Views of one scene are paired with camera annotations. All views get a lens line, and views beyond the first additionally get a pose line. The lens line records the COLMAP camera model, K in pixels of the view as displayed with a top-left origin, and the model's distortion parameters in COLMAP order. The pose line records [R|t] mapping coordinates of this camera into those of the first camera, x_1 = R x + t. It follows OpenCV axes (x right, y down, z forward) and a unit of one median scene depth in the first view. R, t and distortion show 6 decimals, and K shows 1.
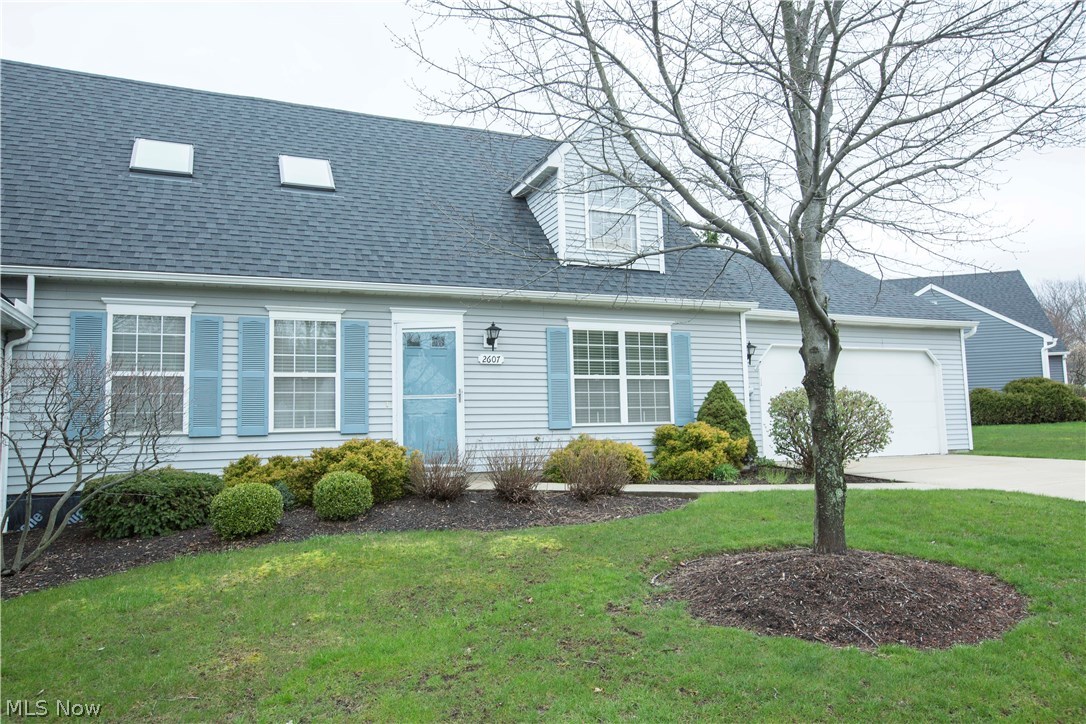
lens RADIAL K [[758.6, 0, 543.0], [0, 758.6, 362.0], [0, 0, 1]] dist [-0.035704, 0.077057]
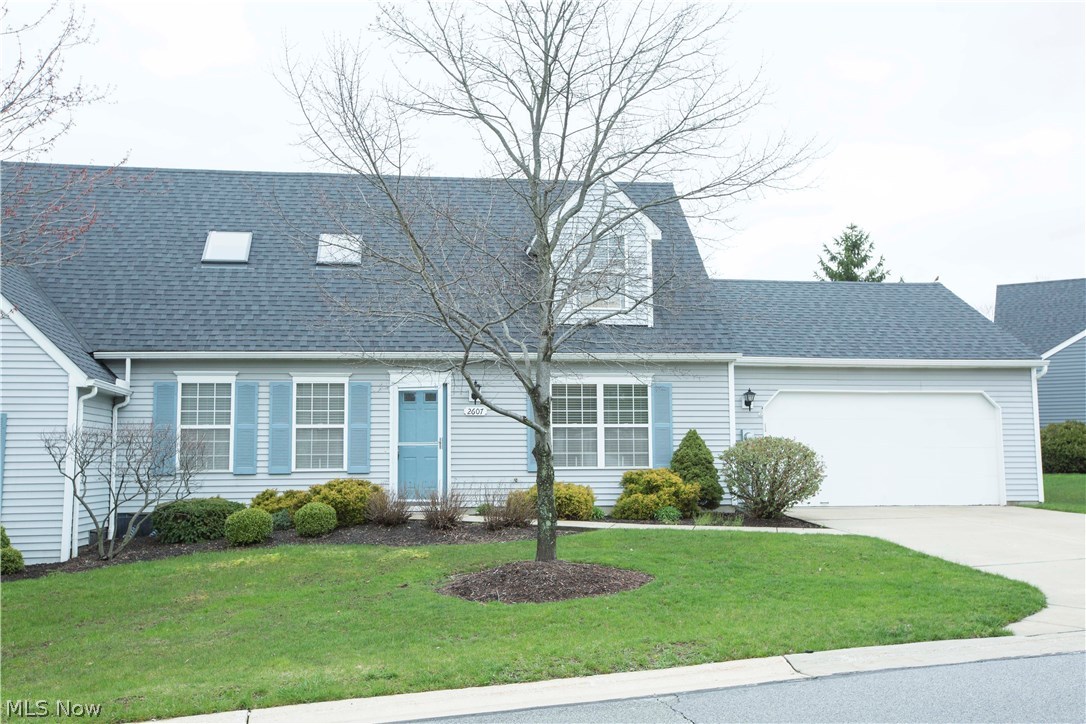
lens RADIAL K [[1027.3, 0, 531.4], [0, 1027.3, 362.2], [0, 0, 1]] dist [0.000947, 0.134532]
pose [[0.963409, -0.009241, -0.267875, 0.474522], [0.008609, 0.999957, -0.003534, -0.078873], [0.267896, 0.001099, 0.963447, -0.546583]]
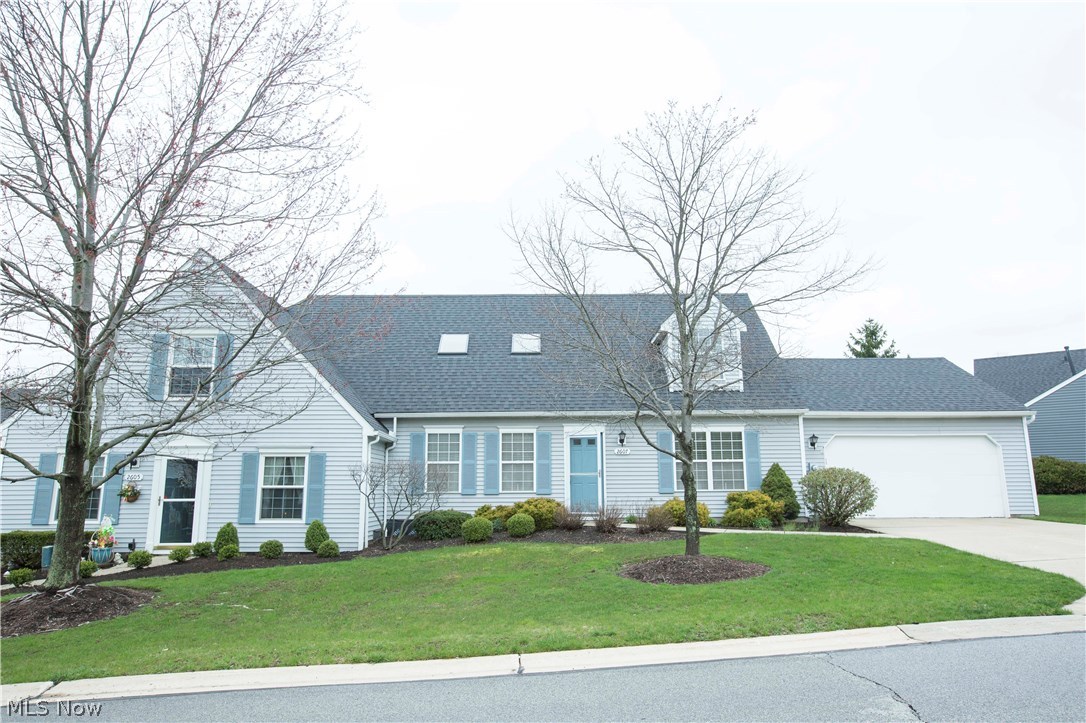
lens RADIAL K [[693.2, 0, 538.7], [0, 693.2, 365.1], [0, 0, 1]] dist [-0.050402, 0.066016]
pose [[0.921174, -0.050560, -0.385851, 0.398013], [0.019187, 0.996219, -0.084733, -0.074114], [0.388676, 0.070650, 0.918662, -0.560576]]
